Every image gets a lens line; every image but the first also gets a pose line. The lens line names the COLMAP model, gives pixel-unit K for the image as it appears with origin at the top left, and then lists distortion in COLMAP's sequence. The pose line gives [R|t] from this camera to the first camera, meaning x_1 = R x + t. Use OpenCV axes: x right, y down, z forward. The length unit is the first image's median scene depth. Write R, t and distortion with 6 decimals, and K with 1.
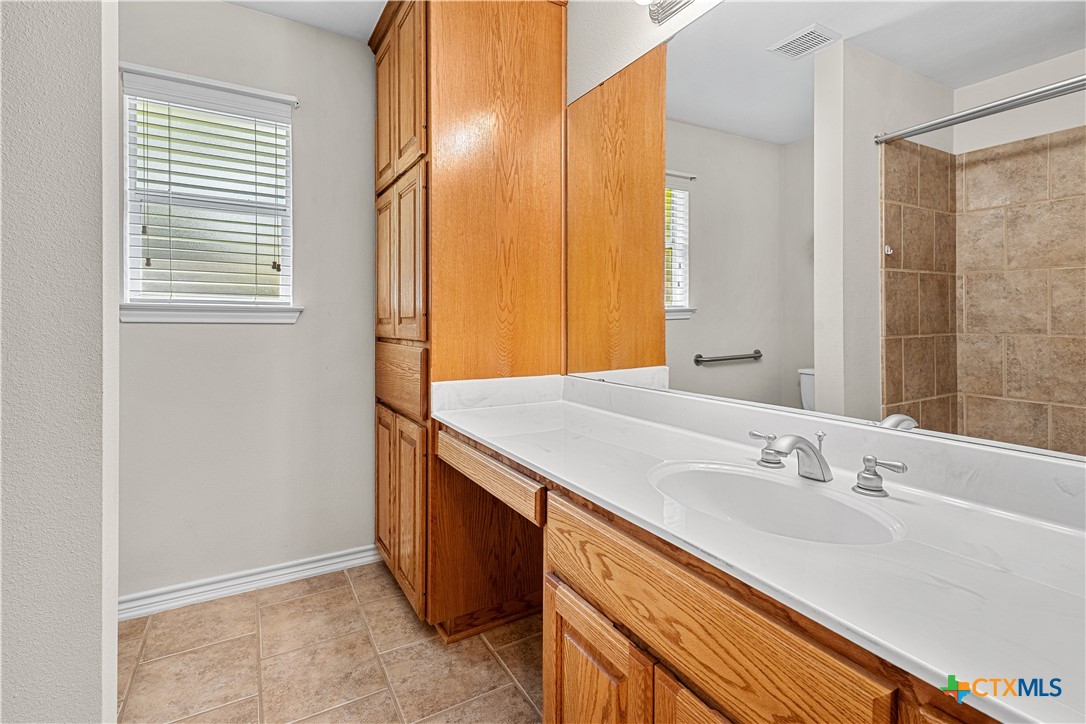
lens RADIAL K [[495.8, 0, 545.6], [0, 495.8, 344.0], [0, 0, 1]] dist [0.020254, -0.000080]
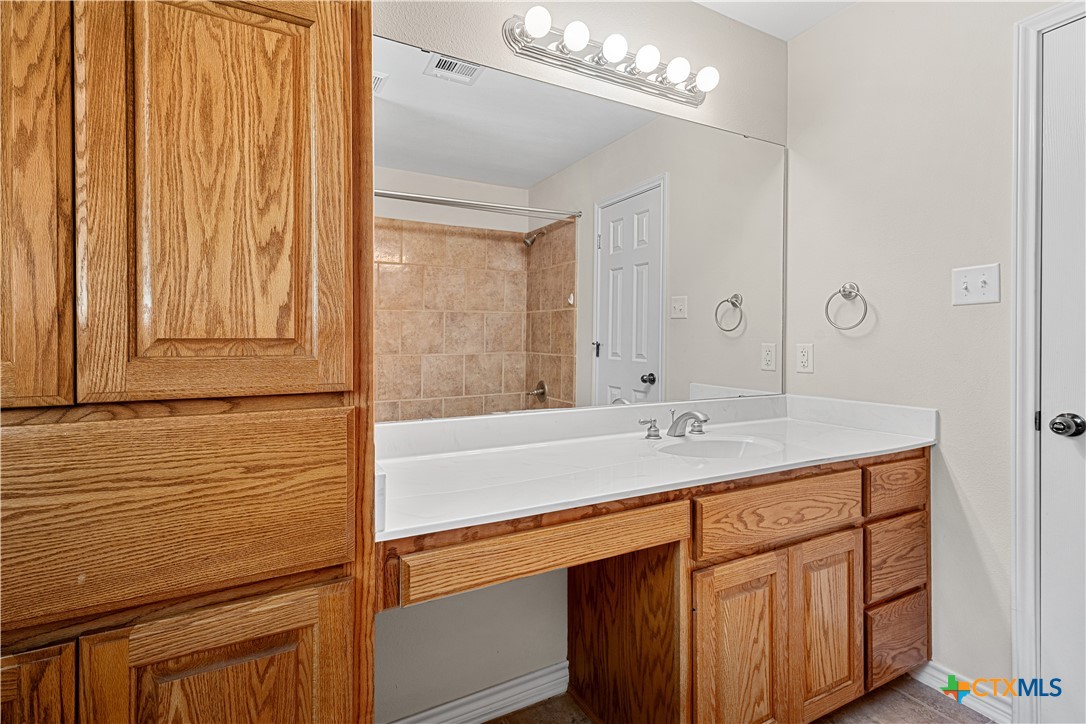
lens RADIAL K [[495.8, 0, 545.6], [0, 495.8, 344.0], [0, 0, 1]] dist [0.020254, -0.000080]
pose [[0.060459, -0.002036, 0.998169, -1.226962], [0.044851, 0.998993, -0.000679, -0.079525], [-0.997163, 0.044810, 0.060489, 1.335518]]
